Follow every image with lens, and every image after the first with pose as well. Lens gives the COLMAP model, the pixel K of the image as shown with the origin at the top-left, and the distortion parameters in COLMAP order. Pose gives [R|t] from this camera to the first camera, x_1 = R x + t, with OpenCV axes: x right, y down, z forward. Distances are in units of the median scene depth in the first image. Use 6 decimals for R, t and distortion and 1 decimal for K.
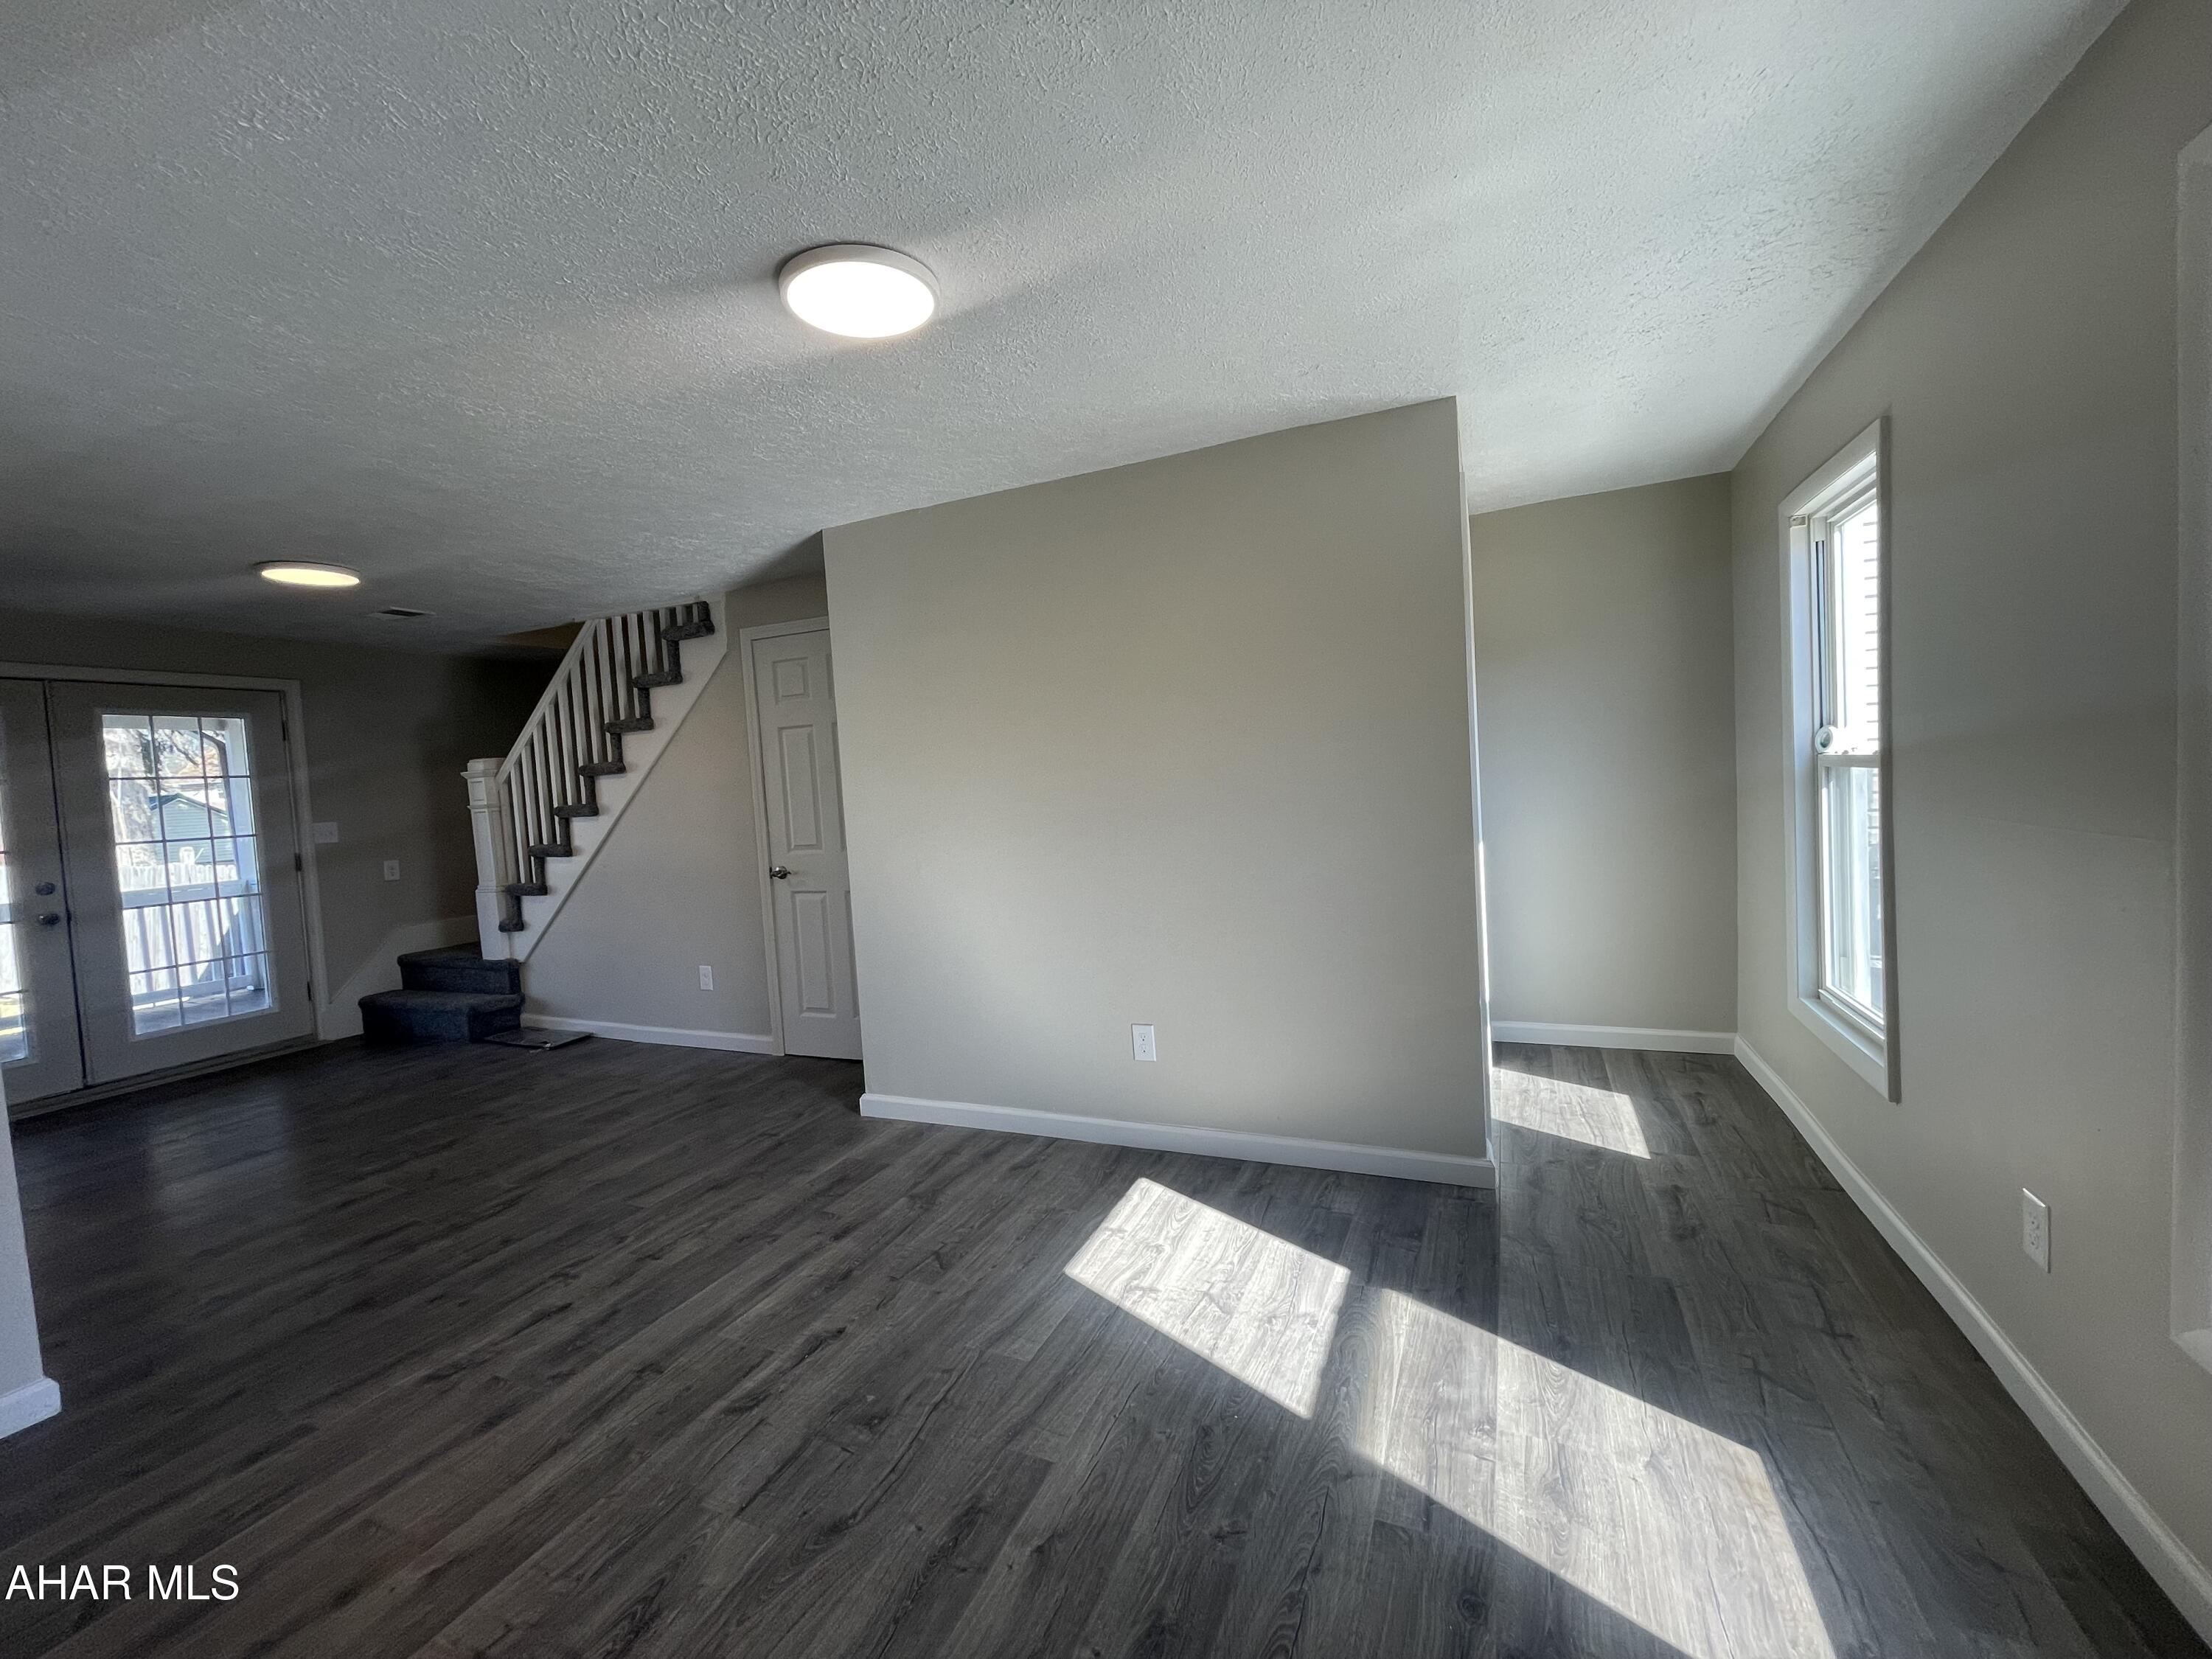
lens RADIAL K [[895.8, 0, 1103.3], [0, 895.8, 822.4], [0, 0, 1]] dist [0.000947, 0.000018]
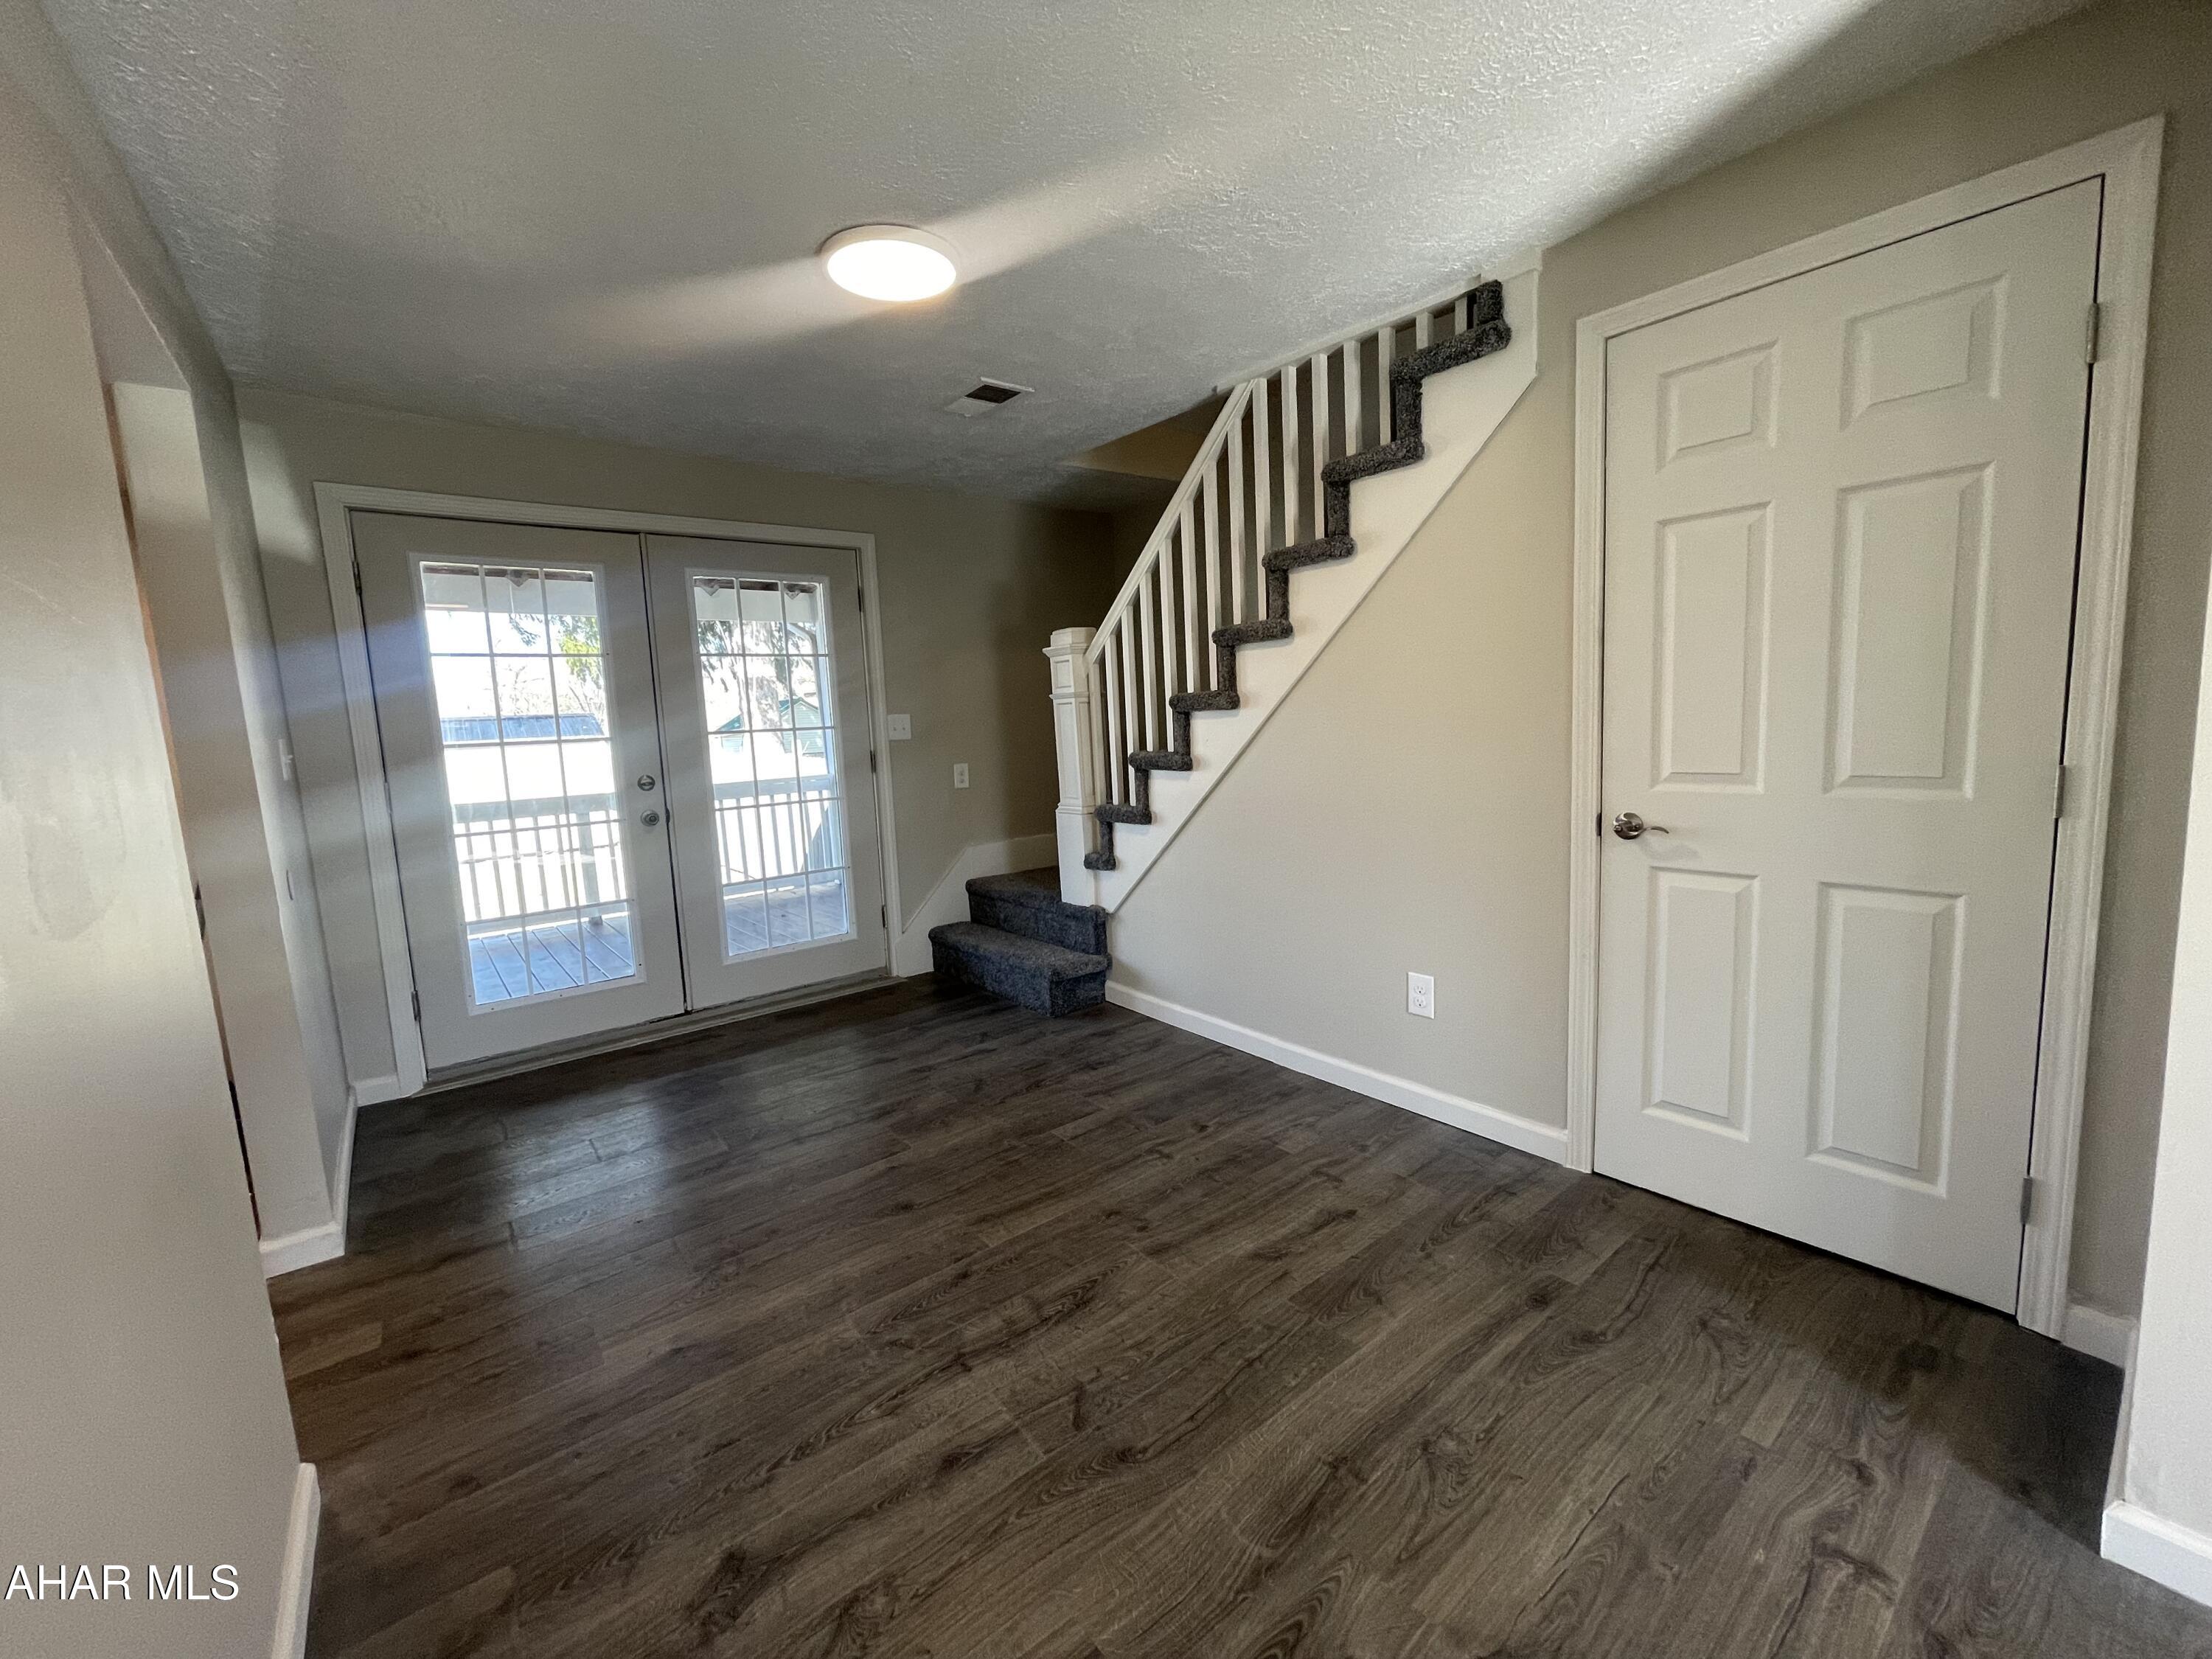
lens RADIAL K [[888.5, 0, 1108.6], [0, 888.5, 823.1], [0, 0, 1]] dist [-0.002190, -0.001354]
pose [[0.889570, 0.071807, -0.451119, -0.344508], [-0.028351, 0.994342, 0.102369, 0.011007], [0.455917, -0.078275, 0.886573, 0.383118]]
